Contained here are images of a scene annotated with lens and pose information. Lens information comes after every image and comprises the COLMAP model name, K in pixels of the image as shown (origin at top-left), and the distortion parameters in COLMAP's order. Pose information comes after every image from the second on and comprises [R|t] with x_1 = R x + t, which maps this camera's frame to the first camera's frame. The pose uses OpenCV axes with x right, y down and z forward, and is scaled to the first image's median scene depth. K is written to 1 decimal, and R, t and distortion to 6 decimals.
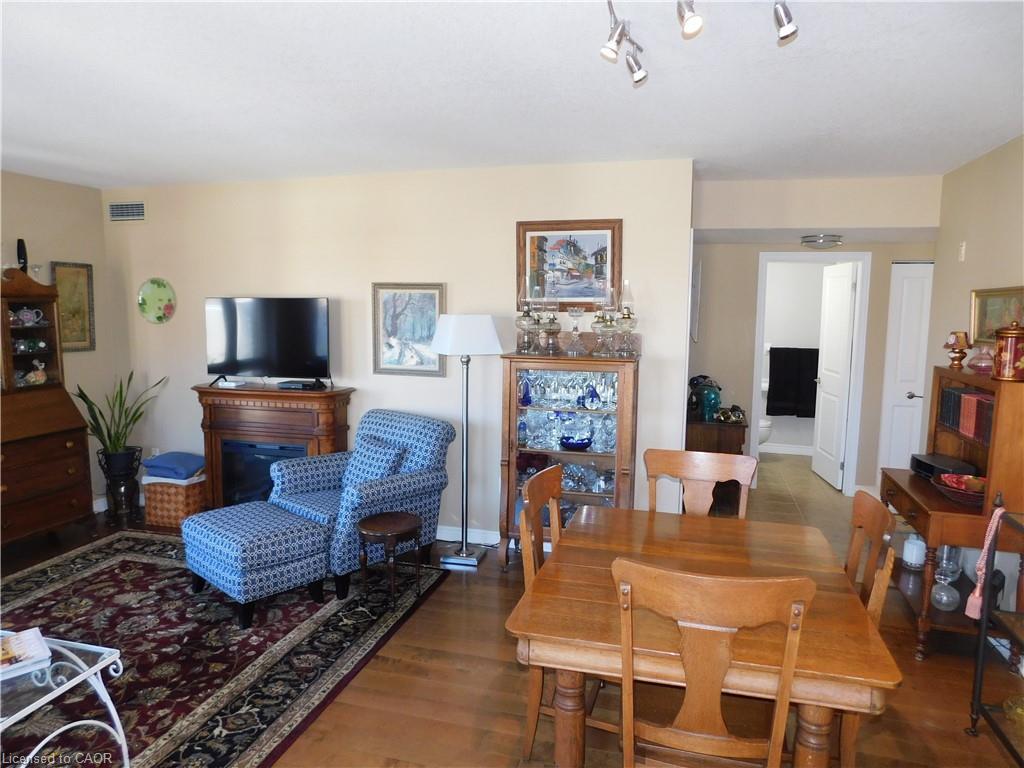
lens RADIAL K [[686.8, 0, 517.1], [0, 686.8, 383.0], [0, 0, 1]] dist [-0.067575, 0.066418]
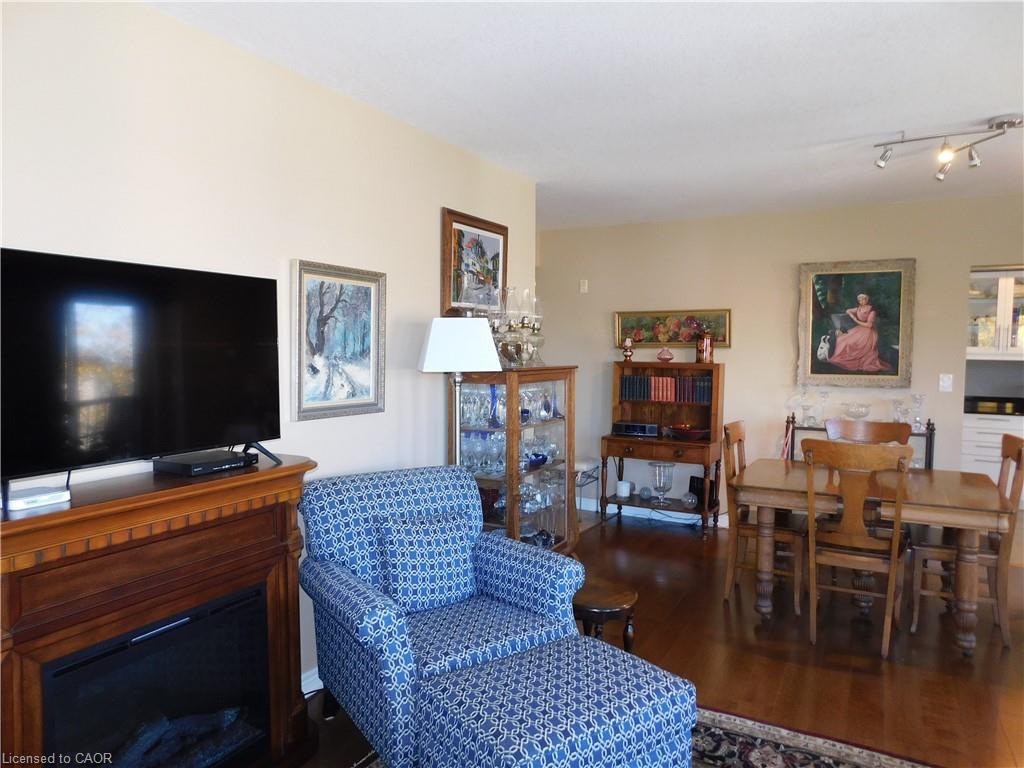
lens RADIAL K [[686.8, 0, 517.1], [0, 686.8, 383.0], [0, 0, 1]] dist [-0.067575, 0.066418]
pose [[0.230840, -0.056663, 0.971340, -0.730164], [0.109608, 0.993463, 0.031905, -0.043442], [-0.966798, 0.099102, 0.235542, 0.705960]]
